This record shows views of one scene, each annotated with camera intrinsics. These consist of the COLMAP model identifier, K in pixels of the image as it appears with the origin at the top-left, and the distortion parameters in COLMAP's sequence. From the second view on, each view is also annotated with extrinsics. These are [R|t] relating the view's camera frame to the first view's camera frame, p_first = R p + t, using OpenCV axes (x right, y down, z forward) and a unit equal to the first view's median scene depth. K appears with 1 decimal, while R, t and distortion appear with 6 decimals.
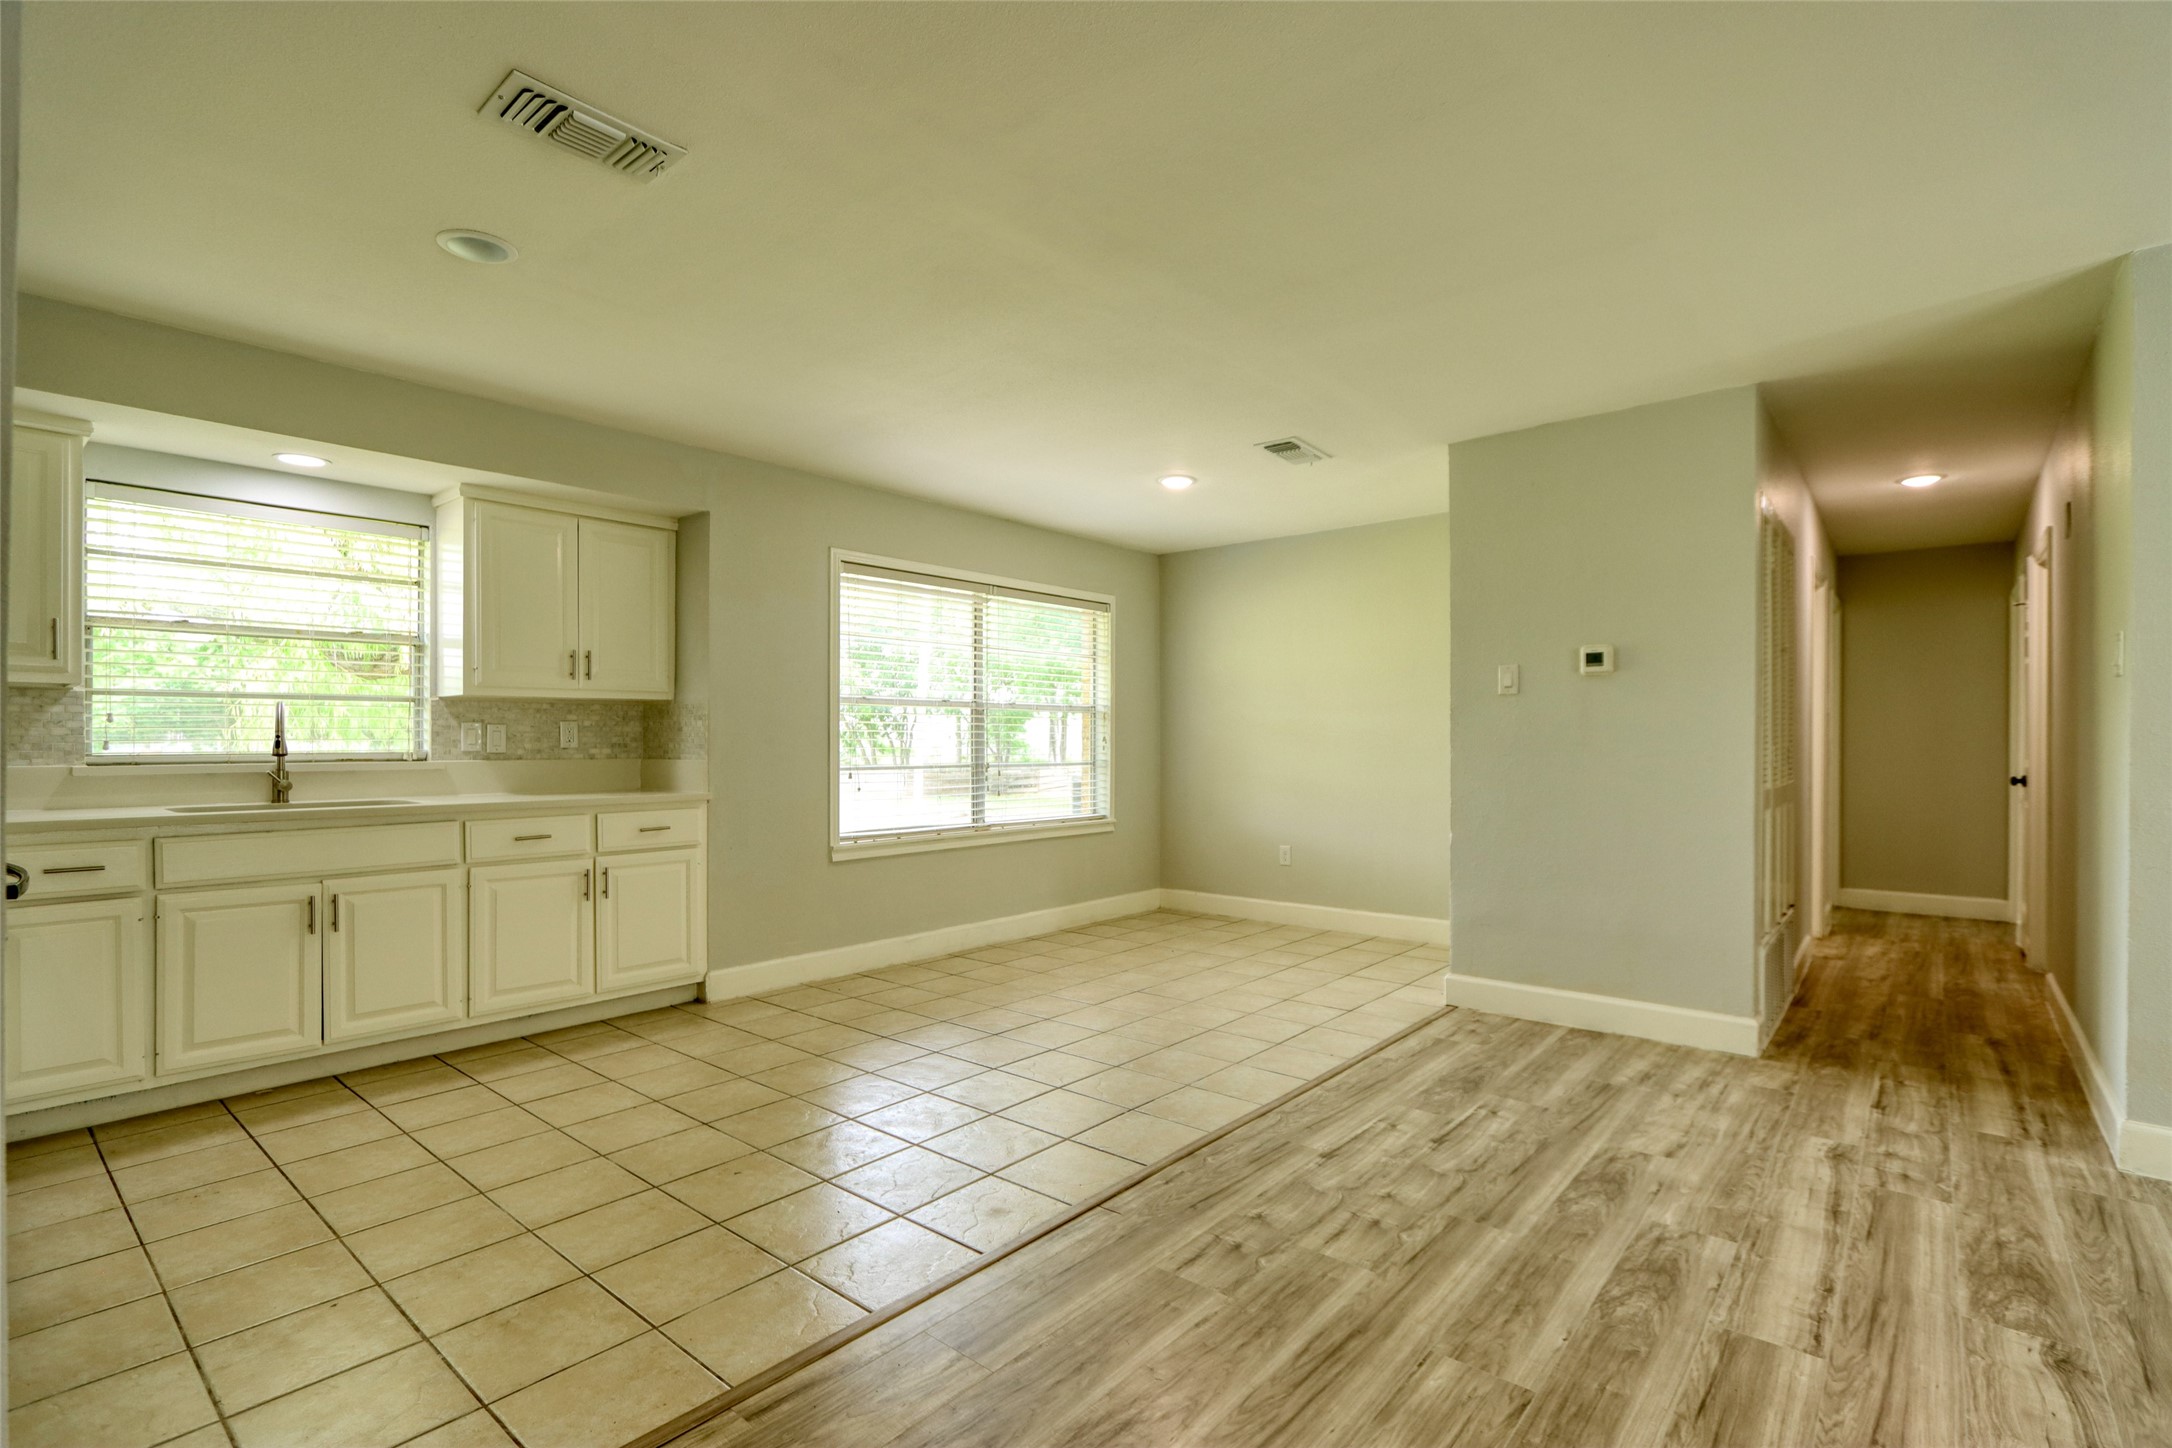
lens RADIAL K [[1003.8, 0, 1092.7], [0, 1003.8, 741.1], [0, 0, 1]] dist [-0.018379, 0.003463]
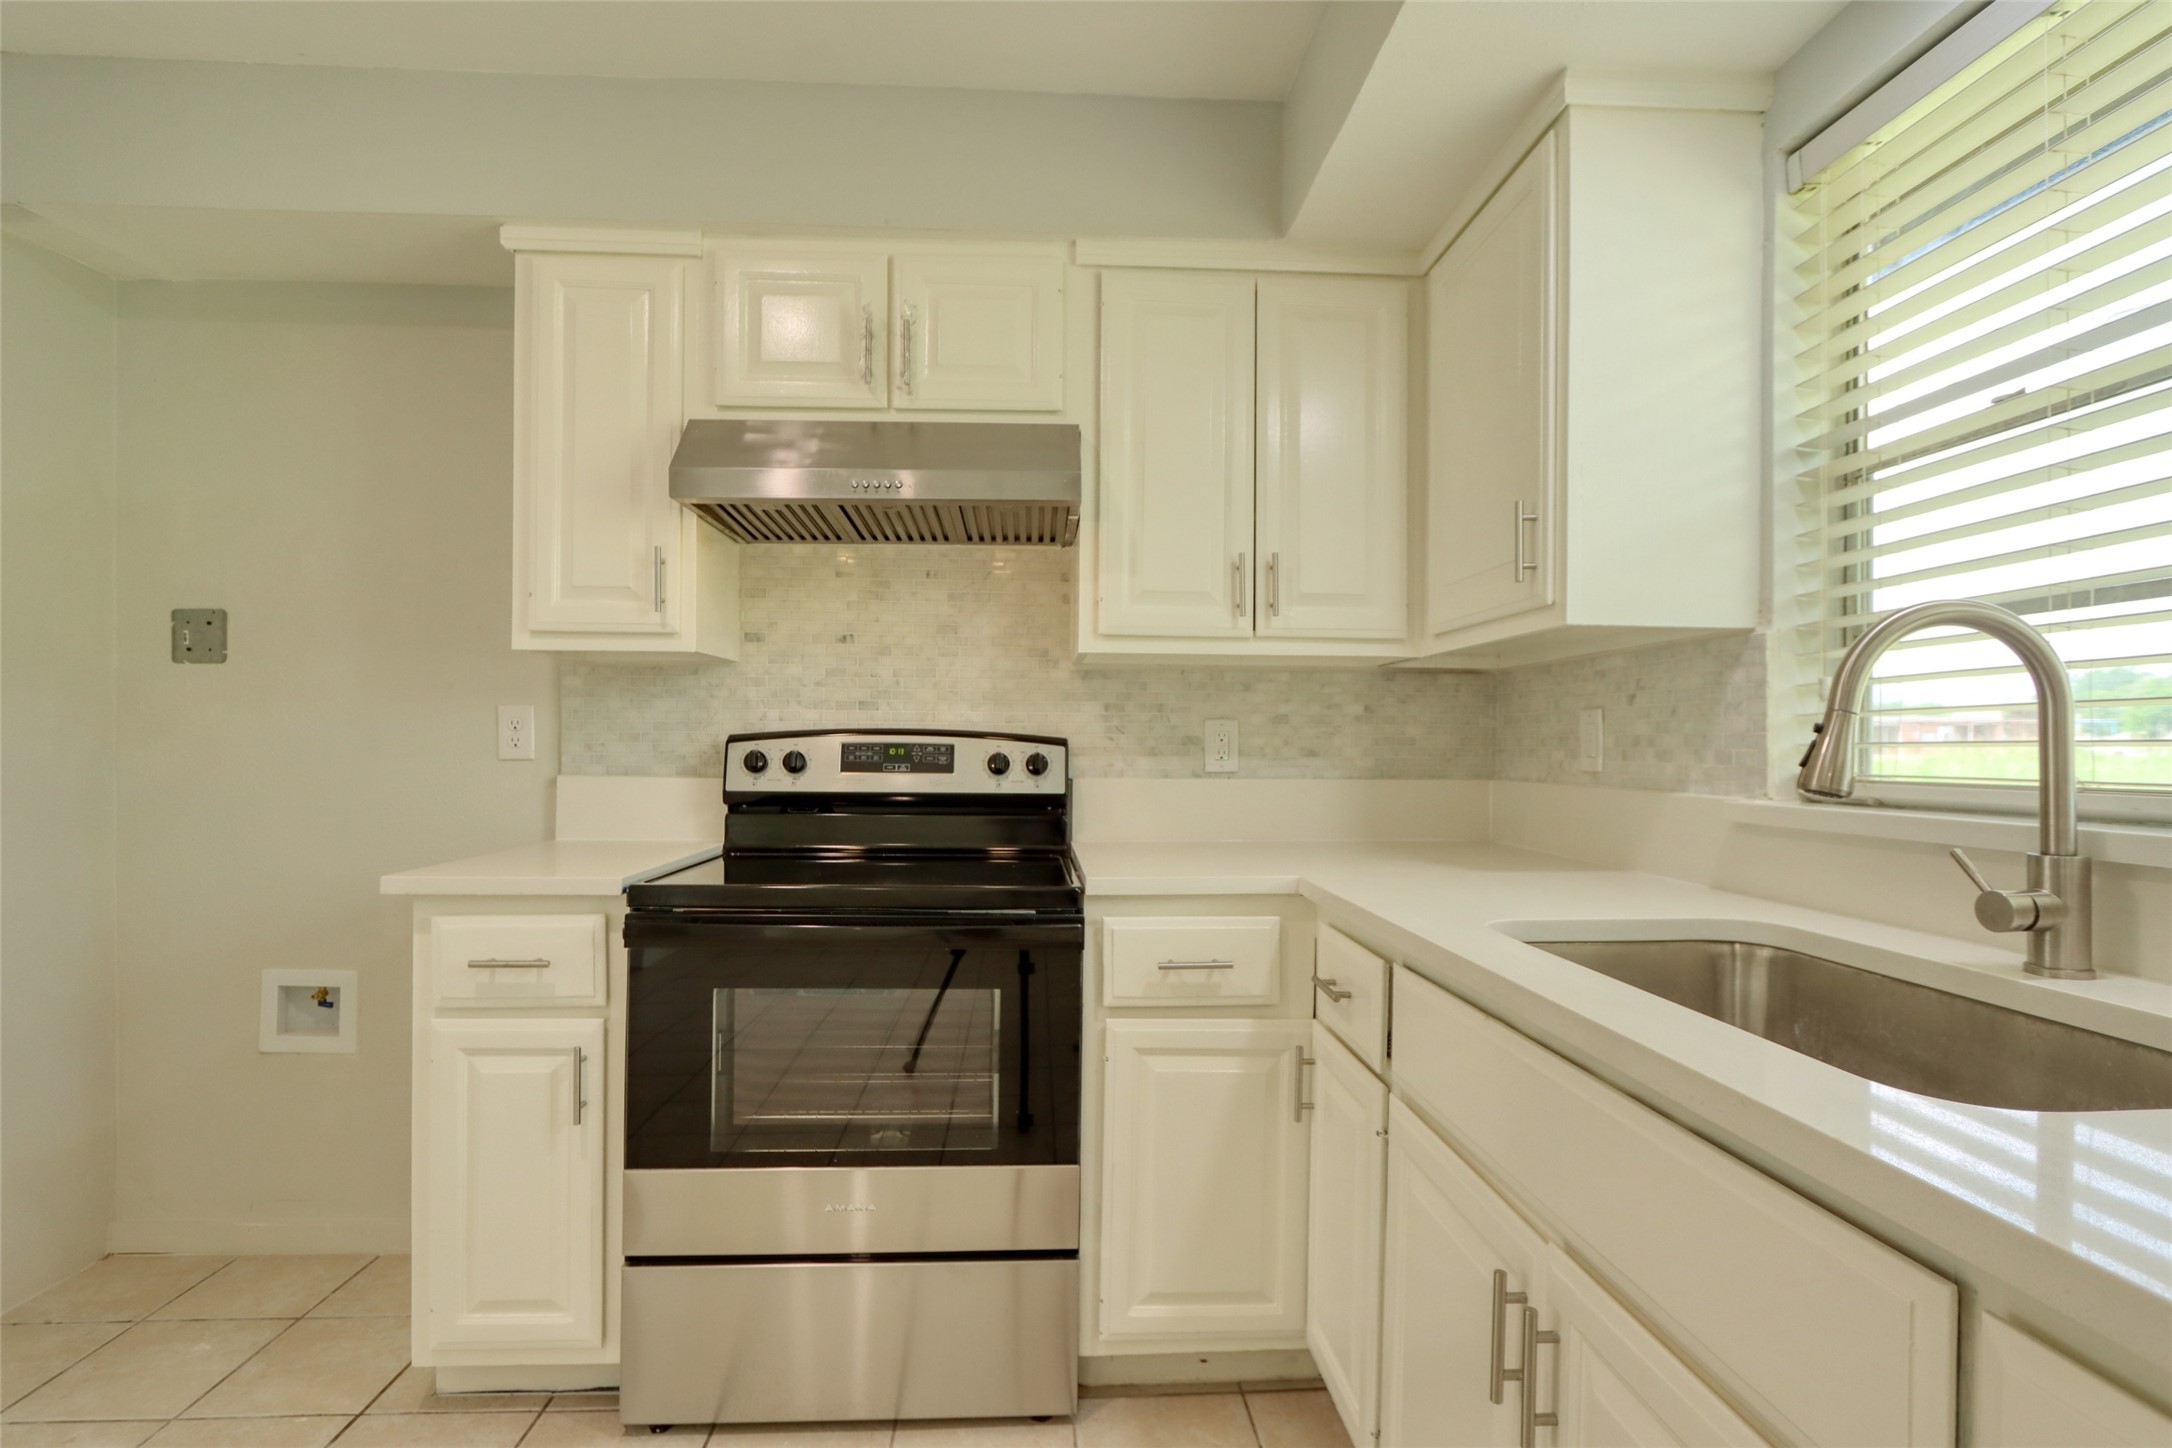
lens RADIAL K [[1012.6, 0, 1096.9], [0, 1012.6, 743.1], [0, 0, 1]] dist [-0.019327, 0.003774]
pose [[-0.722467, -0.004552, -0.691390, -0.414857], [-0.004805, 0.999987, -0.001563, 0.001192], [0.691388, 0.002193, -0.722480, 0.943692]]
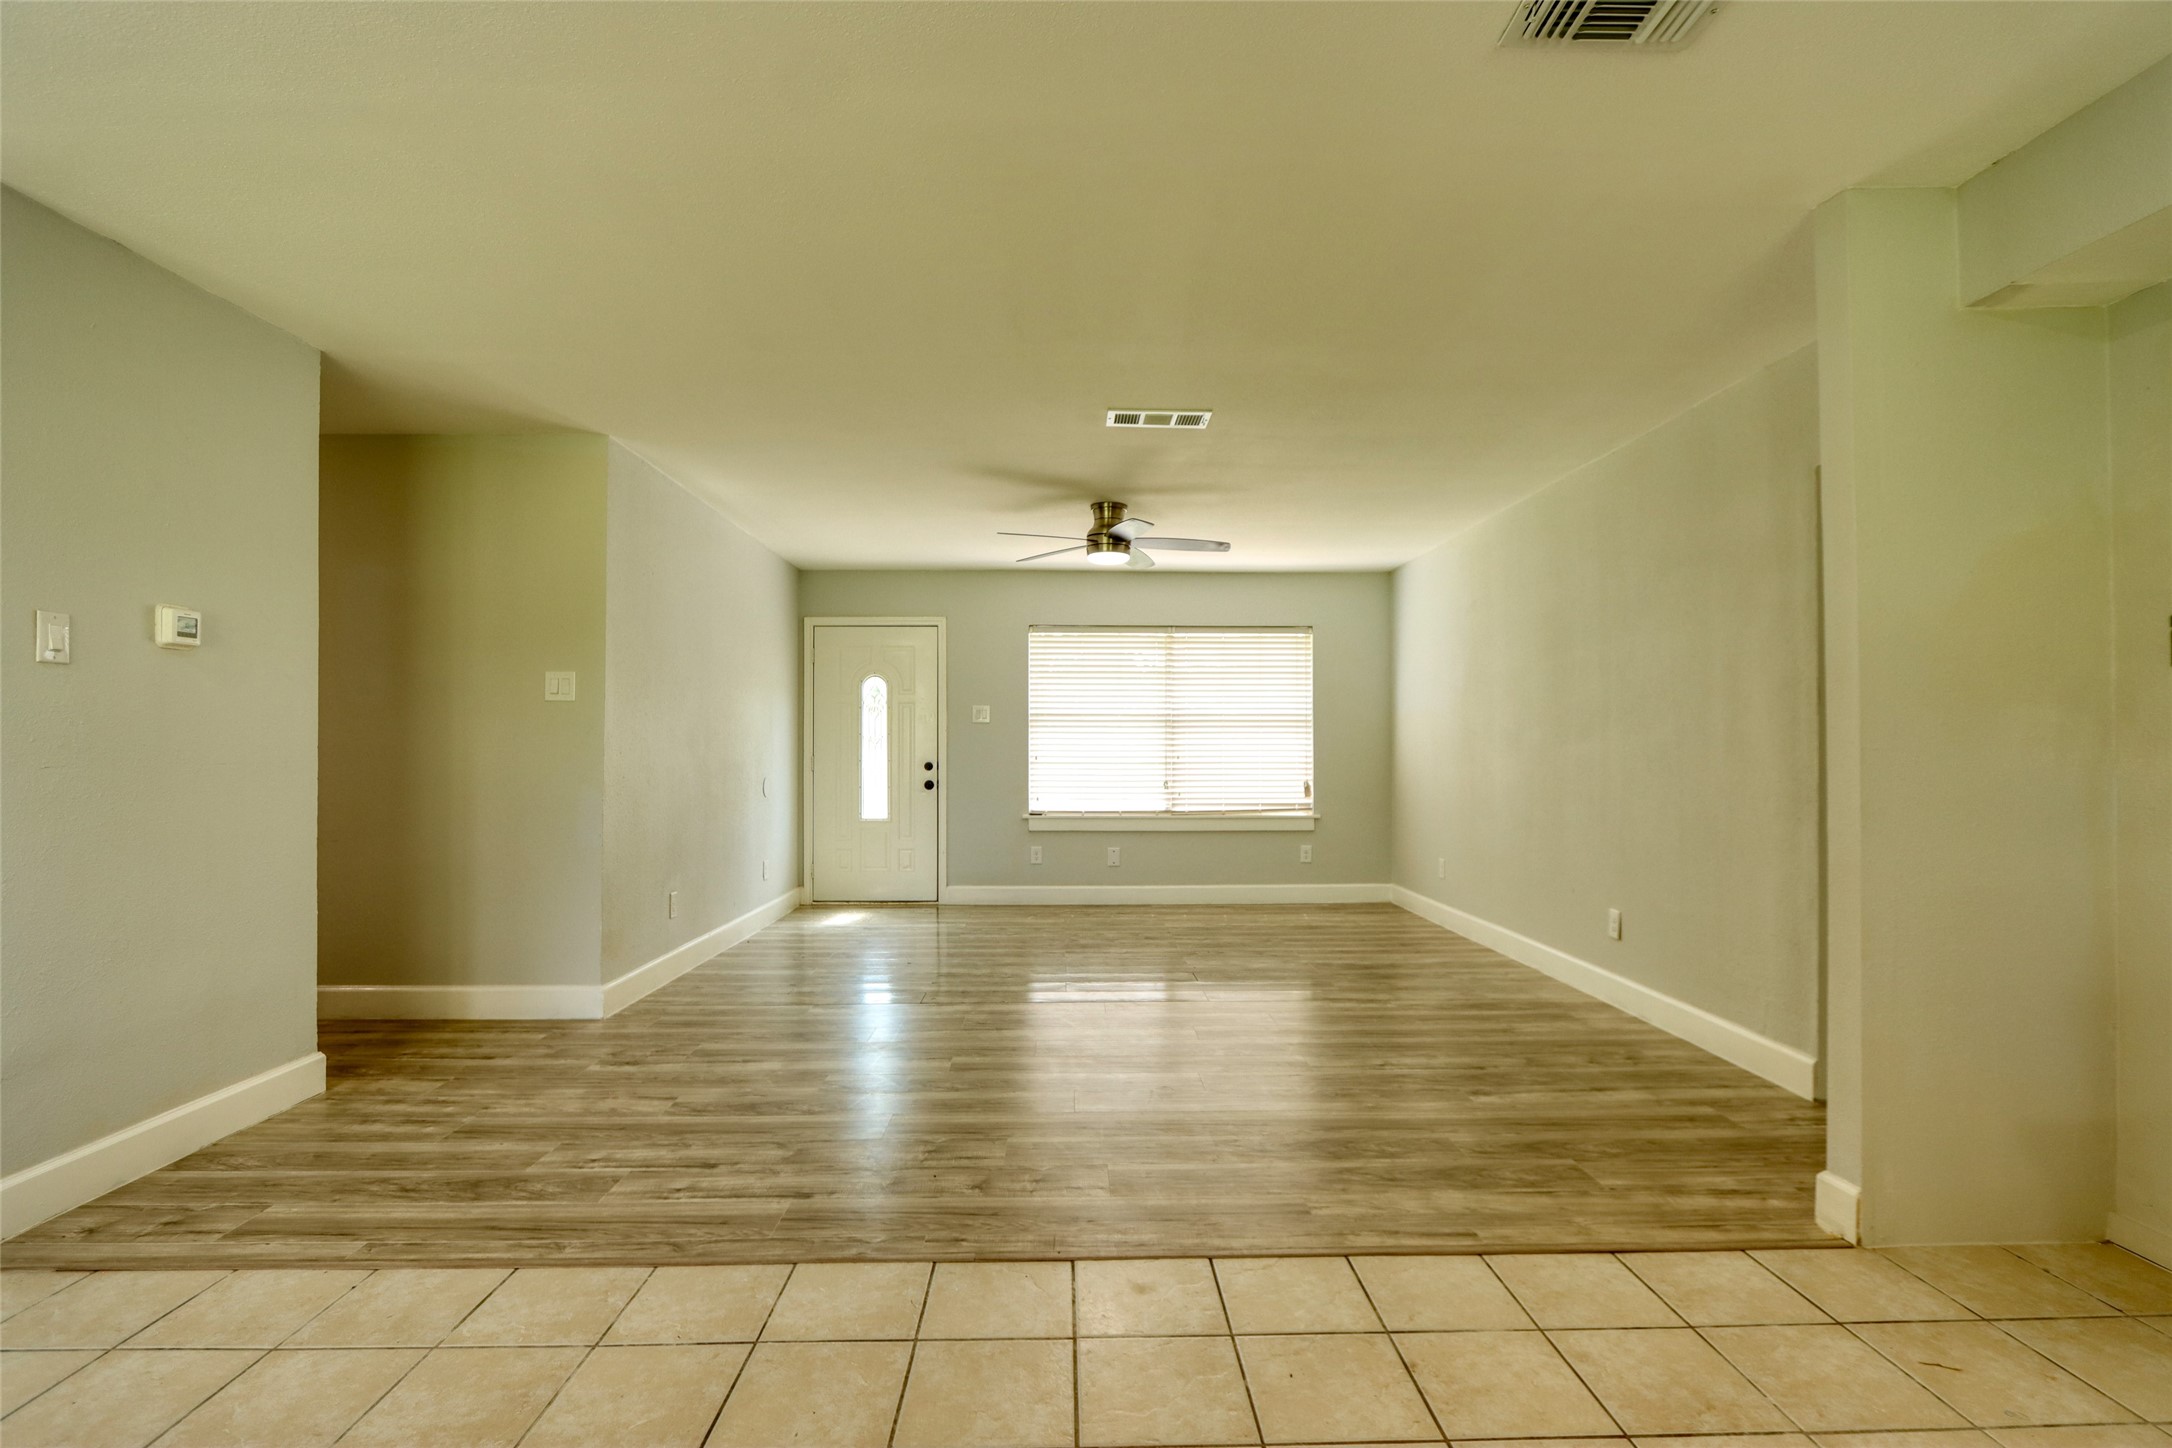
lens RADIAL K [[1003.8, 0, 1091.3], [0, 1003.8, 738.7], [0, 0, 1]] dist [-0.018379, 0.003463]
pose [[-0.664796, 0.003973, 0.747014, -0.438685], [-0.001231, 0.999979, -0.006414, 0.000334], [-0.747024, -0.005183, -0.664777, 0.988397]]
